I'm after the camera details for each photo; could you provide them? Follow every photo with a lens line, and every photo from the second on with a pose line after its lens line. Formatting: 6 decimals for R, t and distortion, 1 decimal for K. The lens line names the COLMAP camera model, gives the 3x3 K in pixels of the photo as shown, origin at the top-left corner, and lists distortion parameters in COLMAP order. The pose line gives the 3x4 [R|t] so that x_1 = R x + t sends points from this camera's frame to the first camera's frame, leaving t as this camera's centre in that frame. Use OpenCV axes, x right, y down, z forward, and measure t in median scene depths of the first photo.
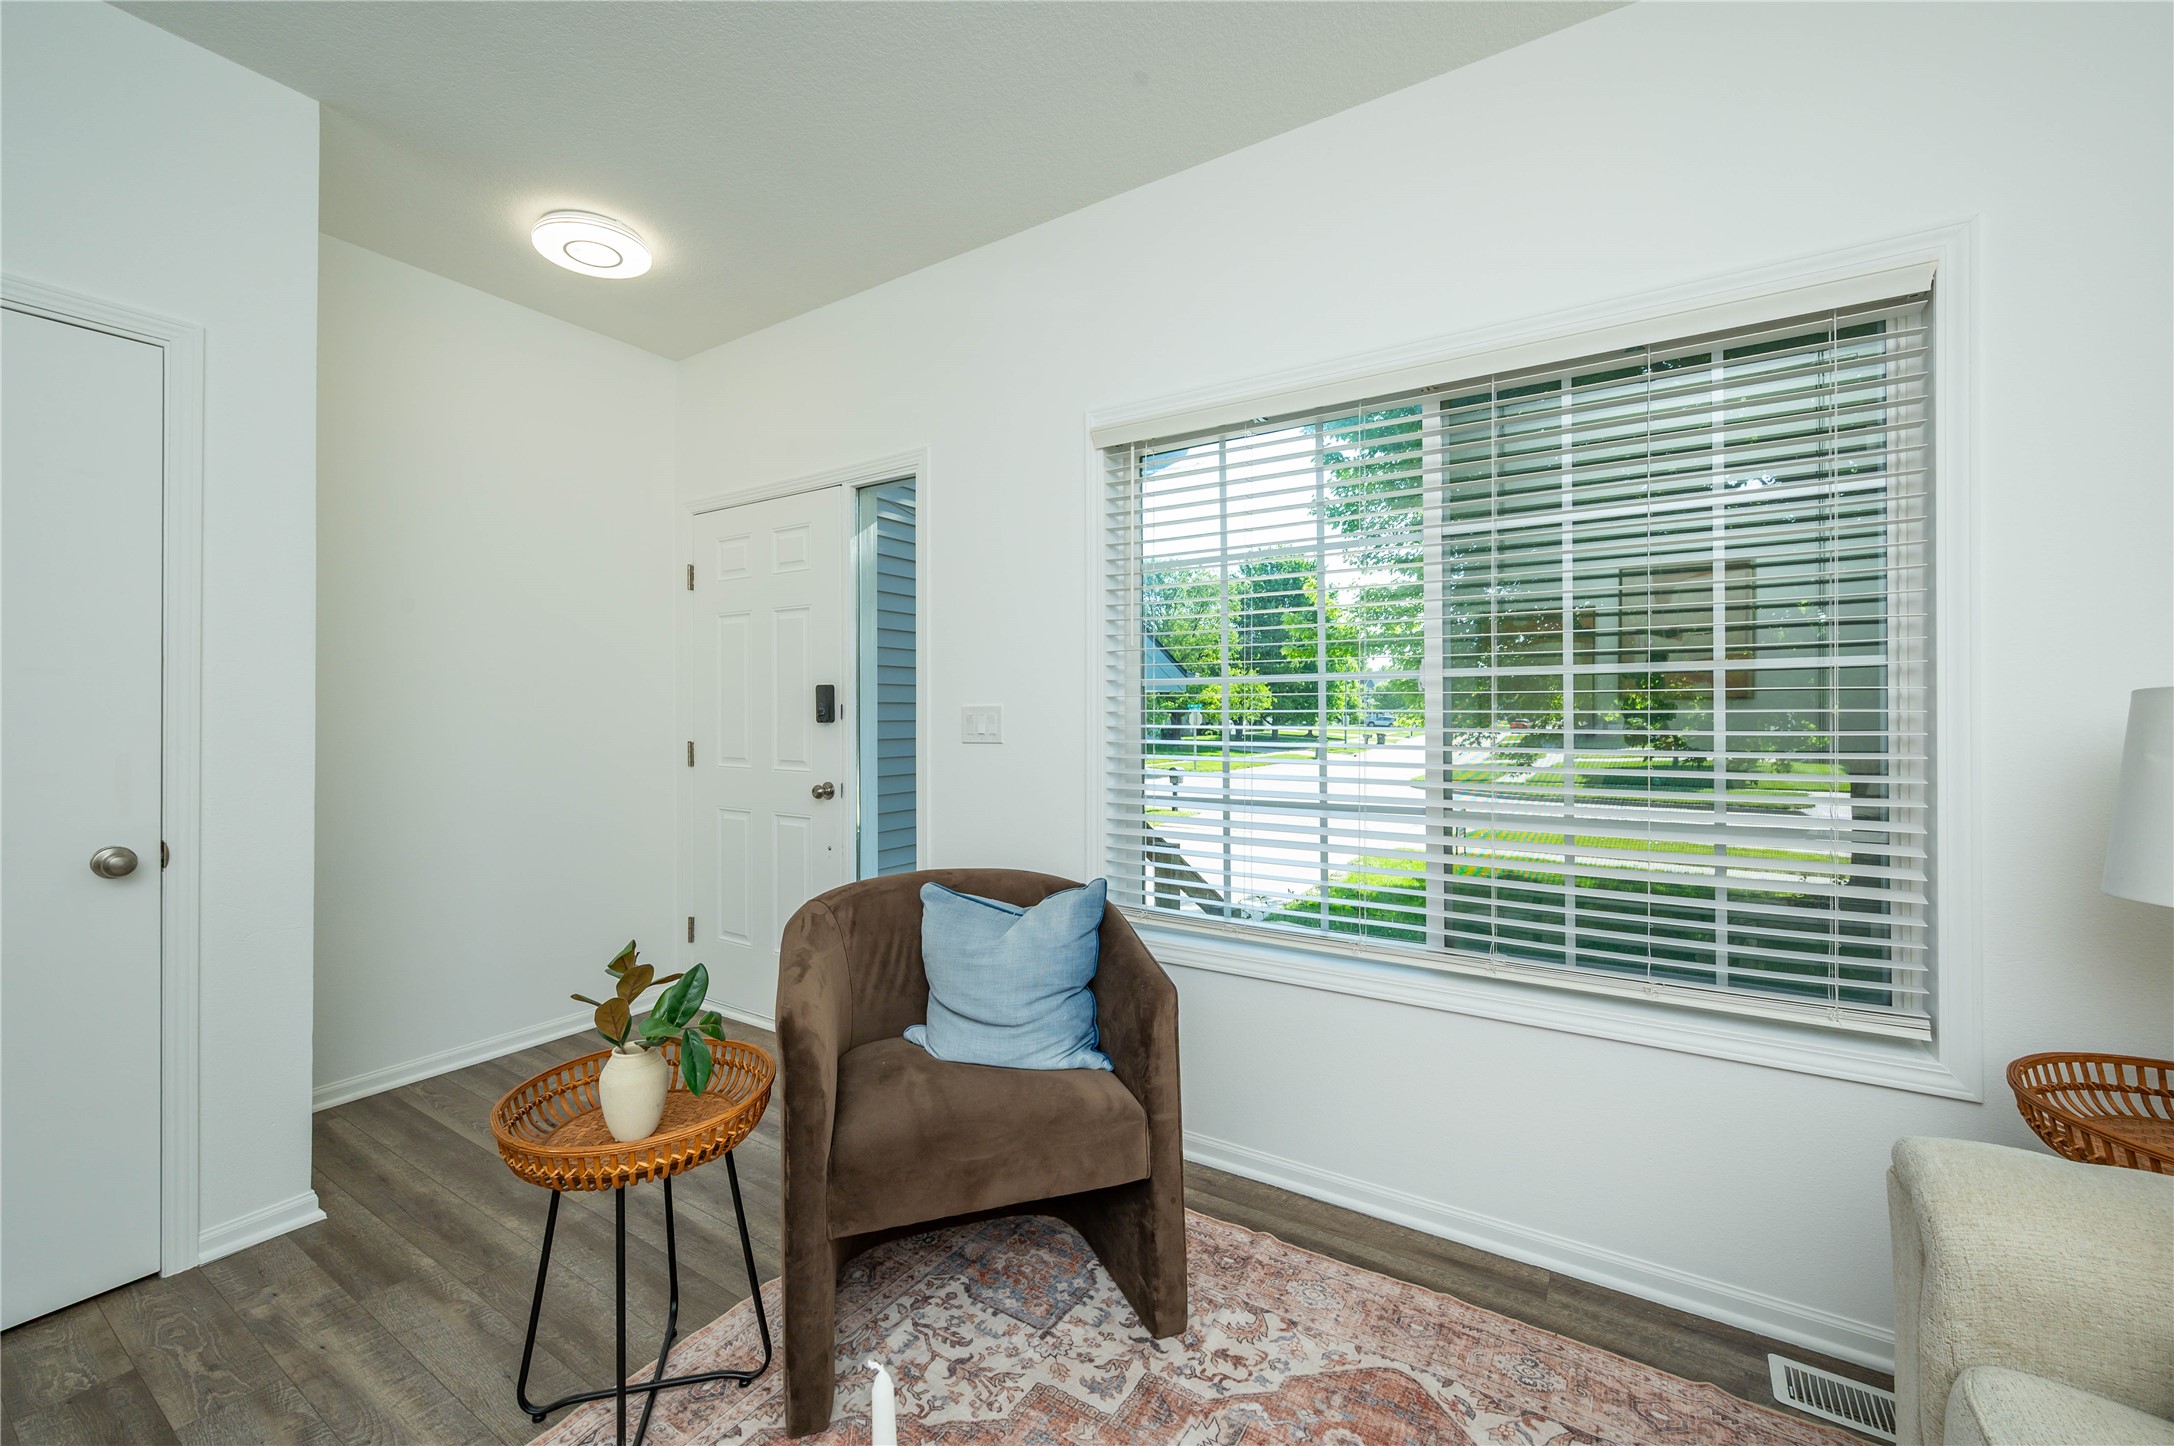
lens RADIAL K [[865.7, 0, 1081.4], [0, 865.7, 705.5], [0, 0, 1]] dist [0.000714, -0.000802]
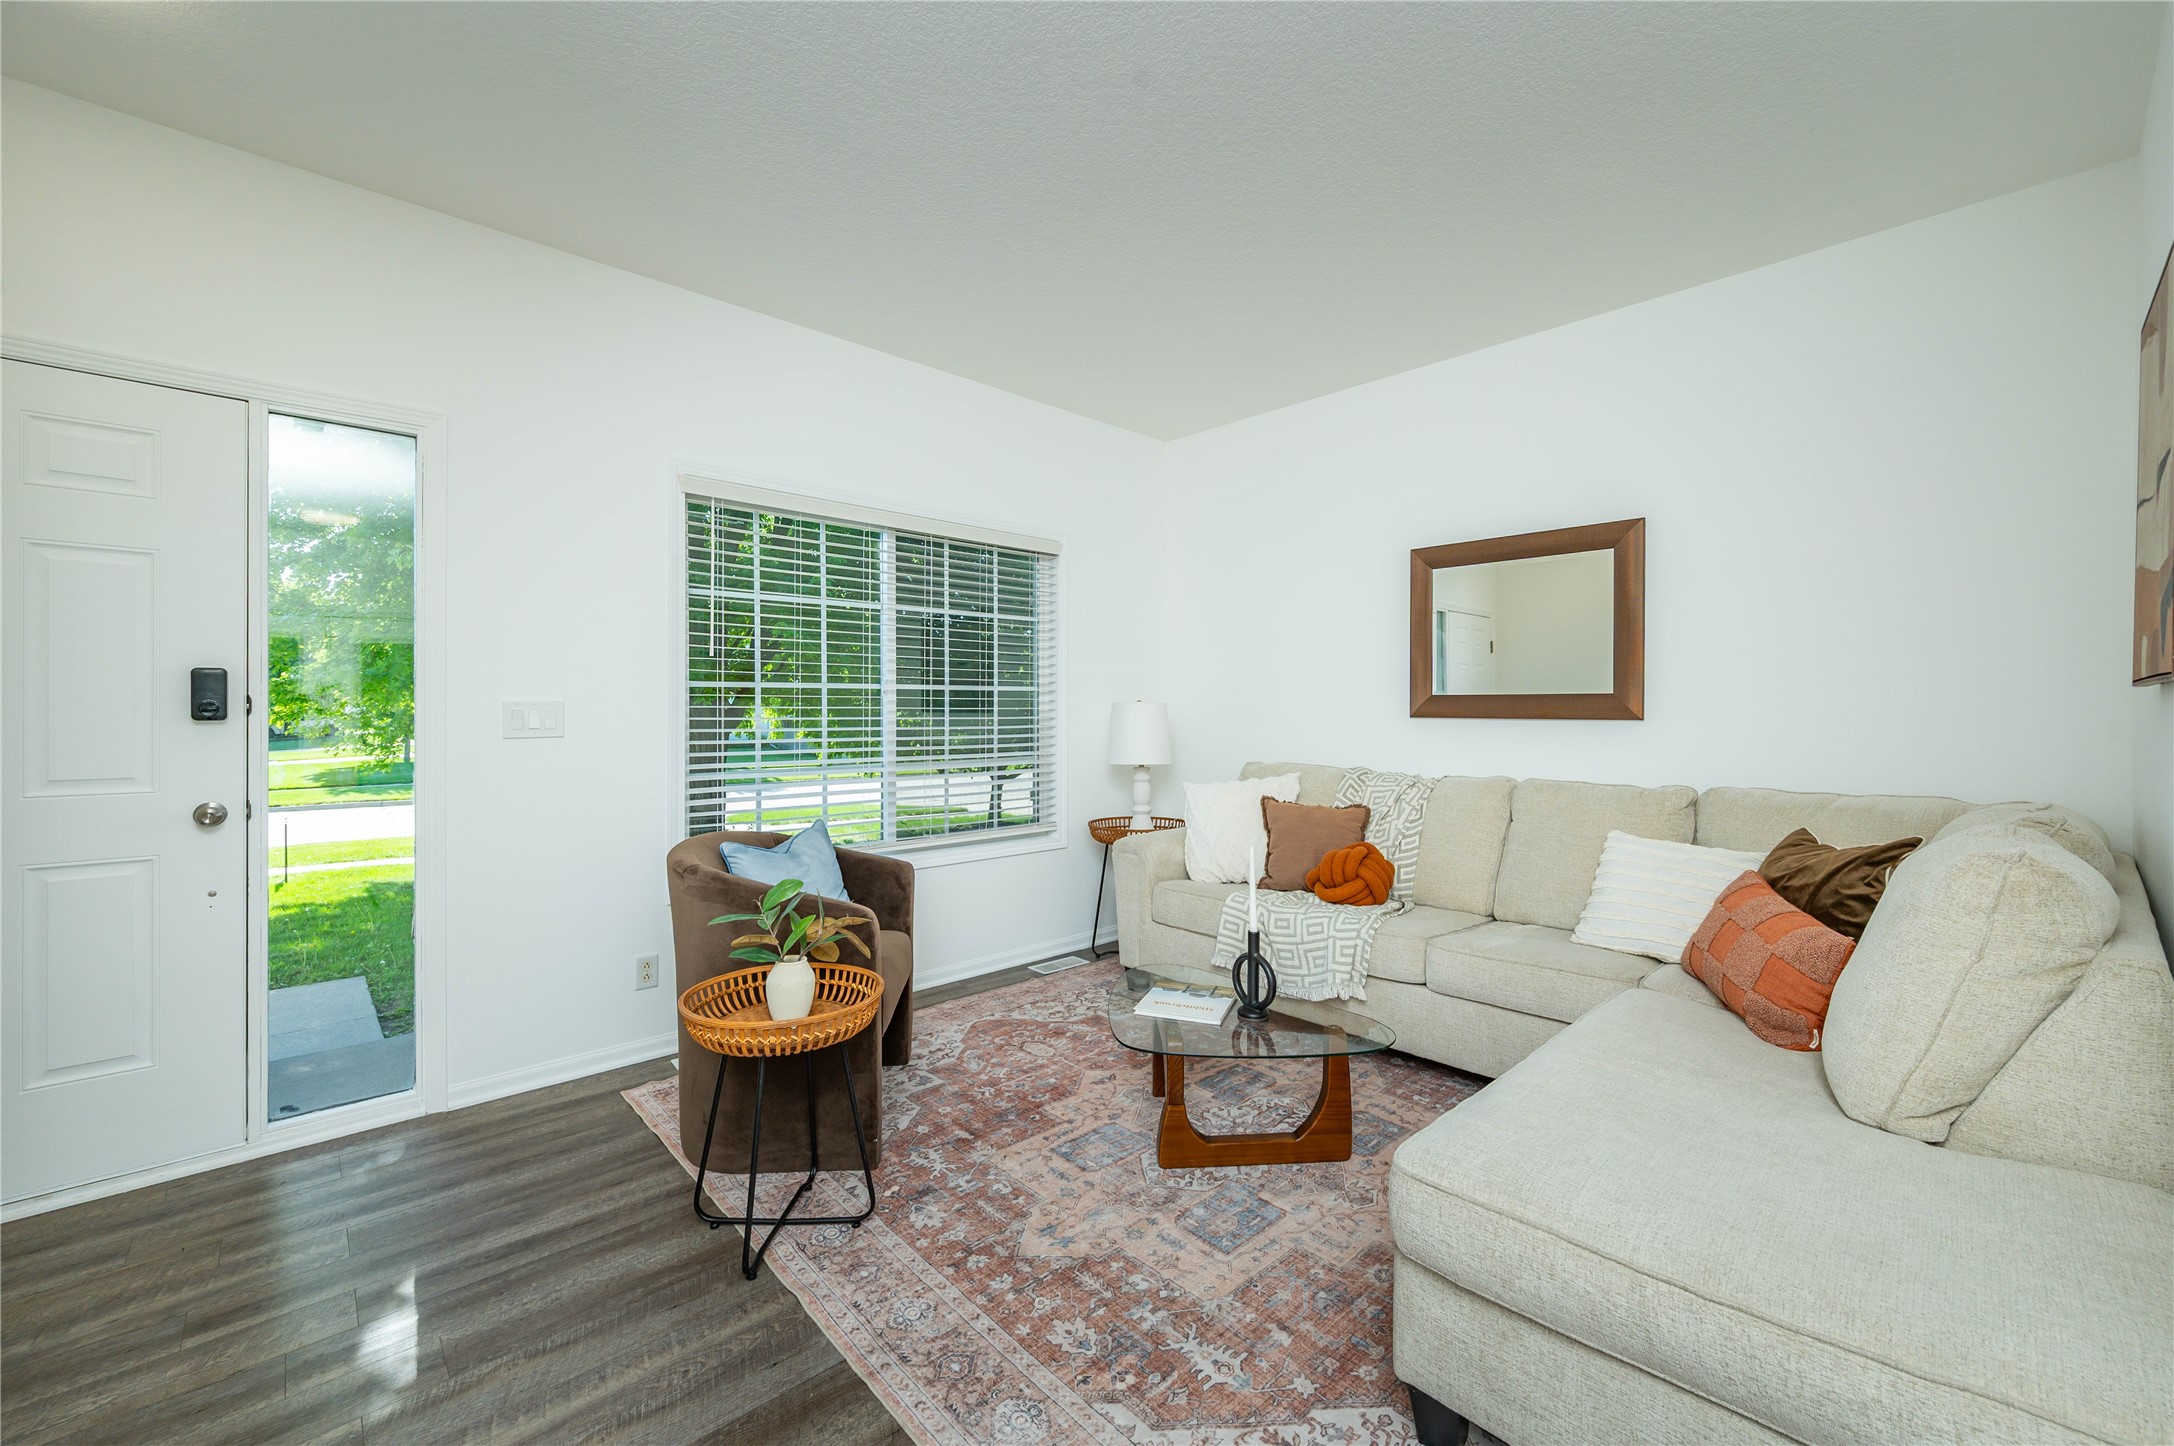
lens RADIAL K [[865.7, 0, 1077.9], [0, 865.7, 715.1], [0, 0, 1]] dist [0.000714, -0.000802]
pose [[0.255143, 0.002469, 0.966900, -1.479805], [-0.001870, 0.999996, -0.002060, 0.028777], [-0.966901, -0.001282, 0.255147, 0.214462]]
